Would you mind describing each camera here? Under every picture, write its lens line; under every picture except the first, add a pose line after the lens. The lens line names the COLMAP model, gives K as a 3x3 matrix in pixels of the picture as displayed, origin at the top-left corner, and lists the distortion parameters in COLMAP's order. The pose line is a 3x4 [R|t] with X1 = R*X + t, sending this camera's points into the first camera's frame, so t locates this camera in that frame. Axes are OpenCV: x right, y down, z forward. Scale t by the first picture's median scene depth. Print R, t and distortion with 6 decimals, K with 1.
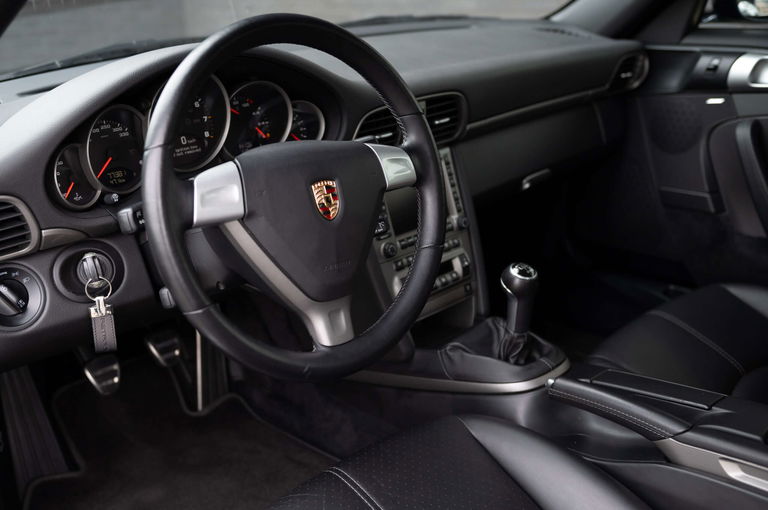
lens RADIAL K [[803.3, 0, 382.7], [0, 803.3, 250.4], [0, 0, 1]] dist [-0.009471, 0.000000]
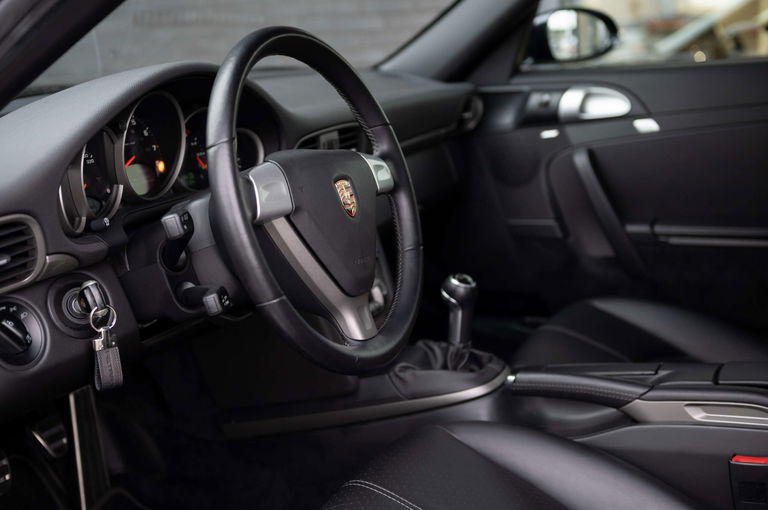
lens RADIAL K [[958.6, 0, 384.5], [0, 958.6, 256.2], [0, 0, 1]] dist [0.030479, 0.000000]
pose [[0.930370, -0.090195, 0.355354, -0.357583], [0.137798, 0.984225, -0.110963, 0.118168], [-0.339740, 0.152204, 0.928122, -0.121798]]
